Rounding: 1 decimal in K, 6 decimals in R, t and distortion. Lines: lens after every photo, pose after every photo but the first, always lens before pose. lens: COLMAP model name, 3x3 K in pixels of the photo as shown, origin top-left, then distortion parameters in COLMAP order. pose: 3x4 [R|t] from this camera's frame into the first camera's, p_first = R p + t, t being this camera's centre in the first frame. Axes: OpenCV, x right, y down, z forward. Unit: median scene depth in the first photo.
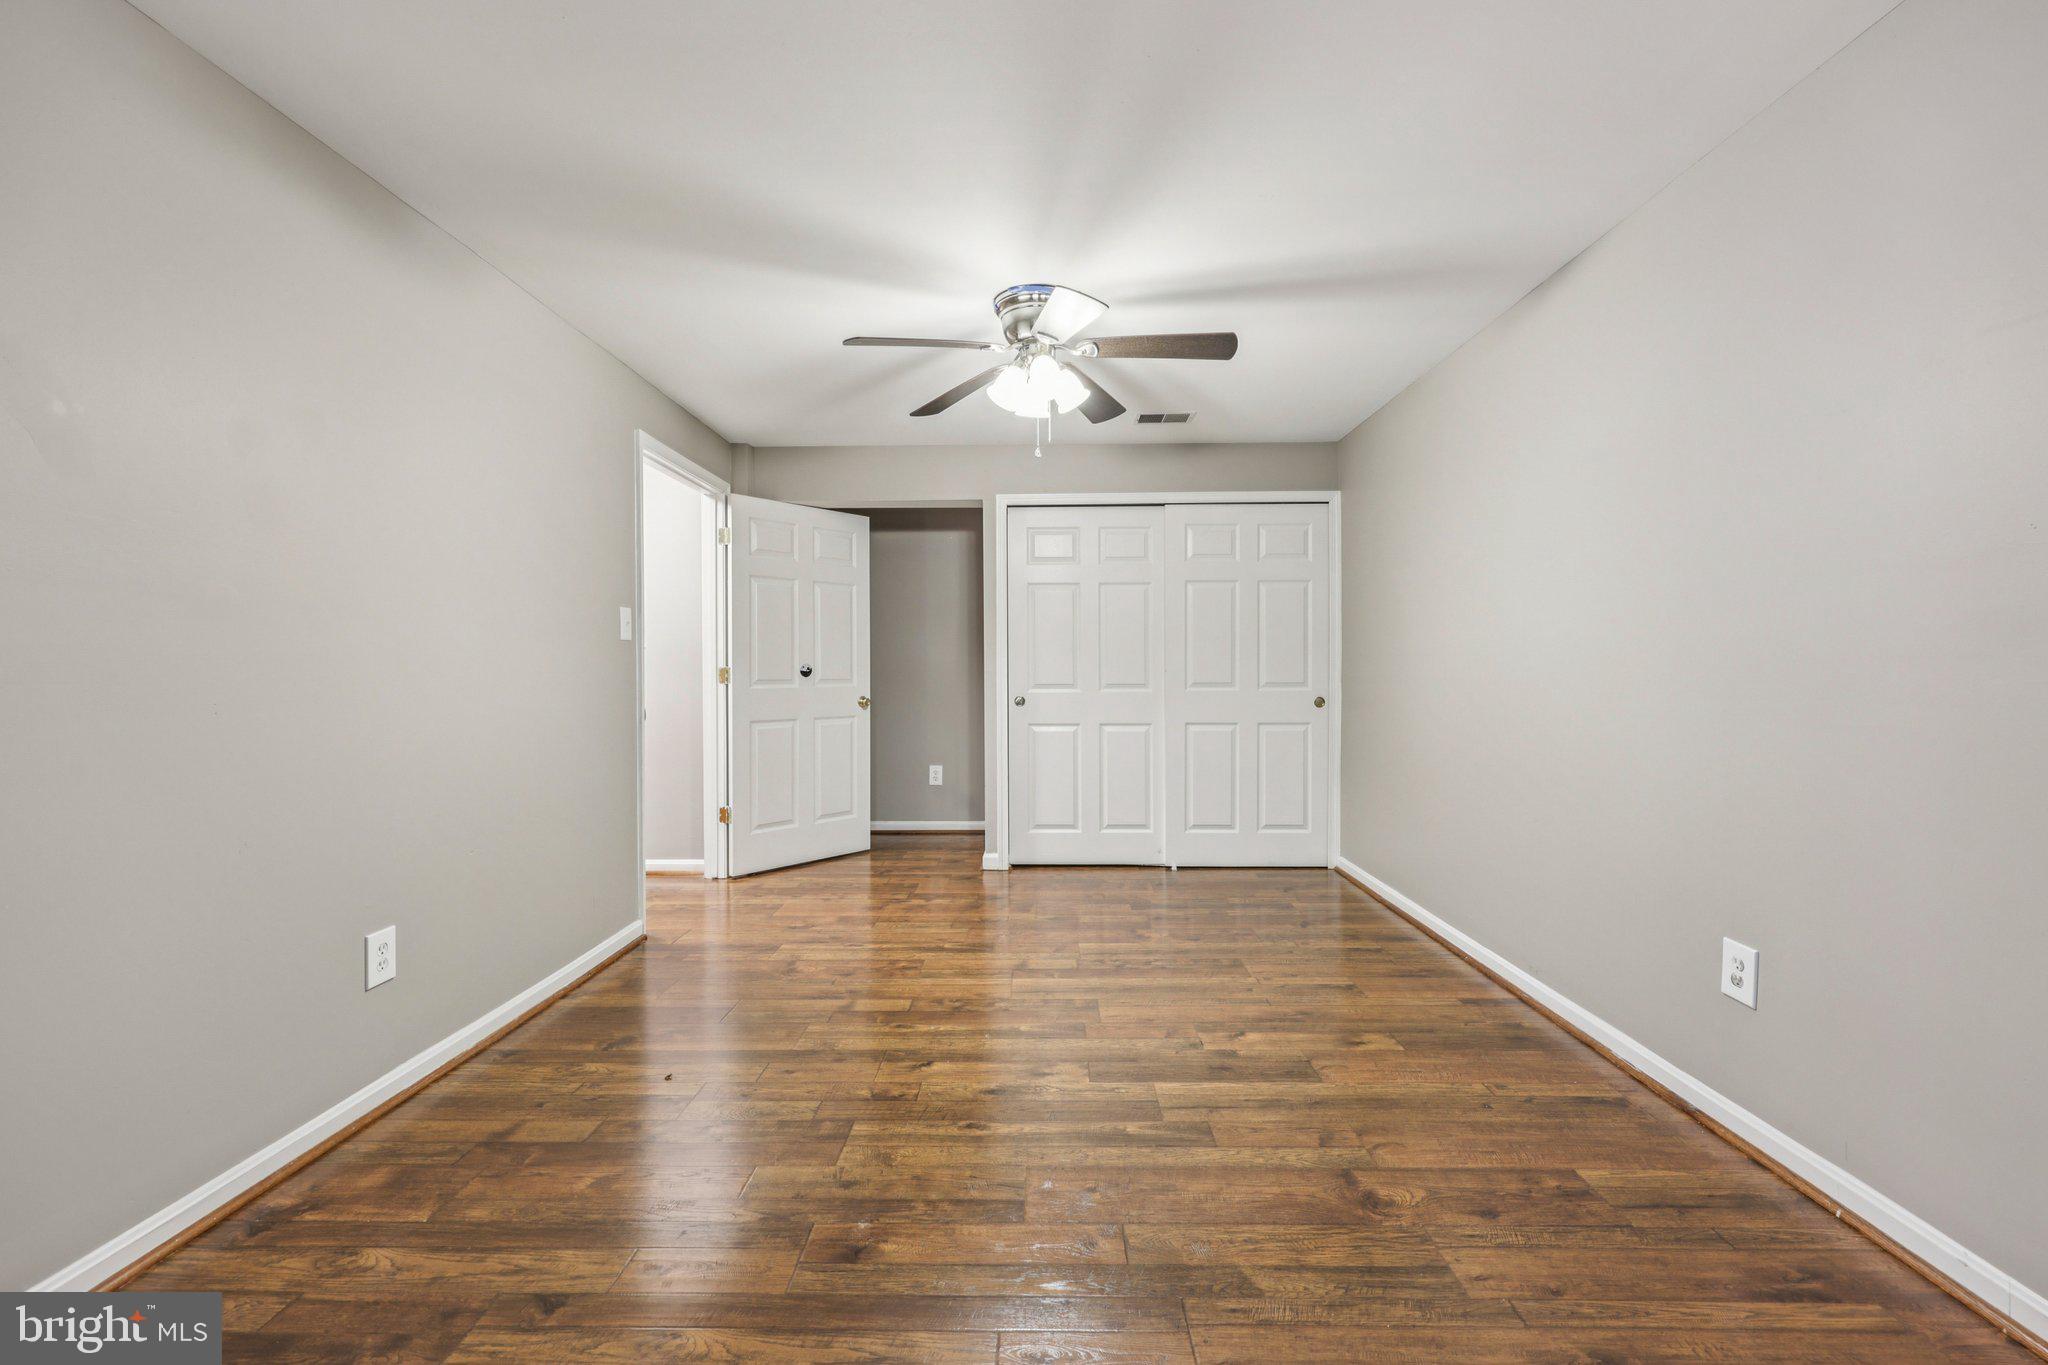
lens RADIAL K [[828.5, 0, 1031.9], [0, 828.5, 673.6], [0, 0, 1]] dist [-0.000155, 0.000606]
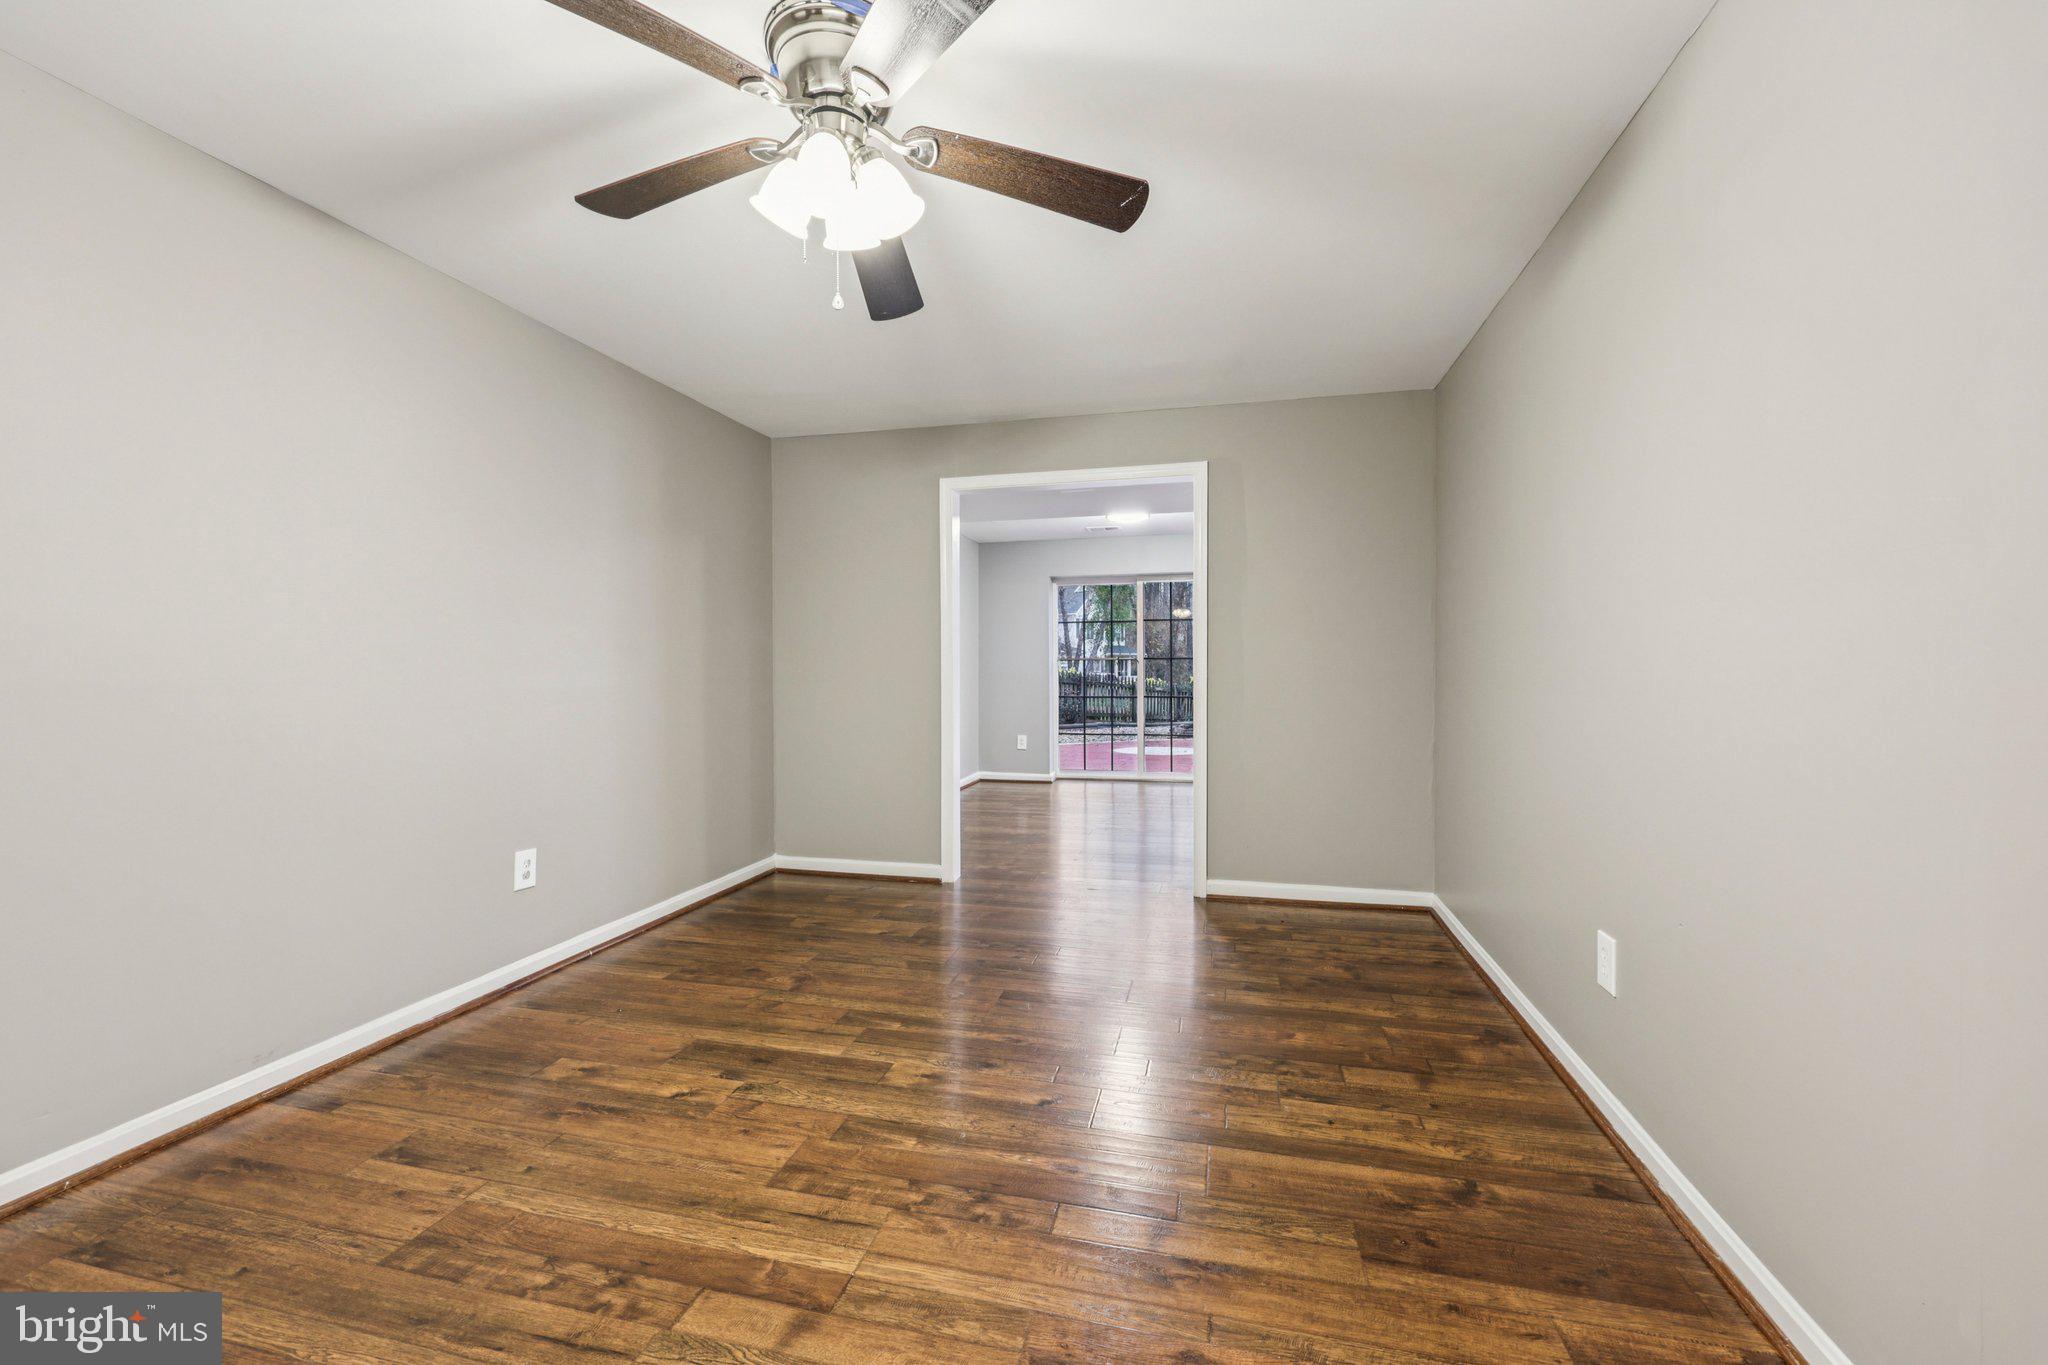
lens RADIAL K [[828.5, 0, 1023.0], [0, 828.5, 675.5], [0, 0, 1]] dist [-0.000155, 0.000606]
pose [[-0.974269, 0.001421, 0.225383, -0.329448], [0.003870, 0.999938, 0.010426, -0.004870], [-0.225355, 0.011030, -0.974214, 2.007506]]
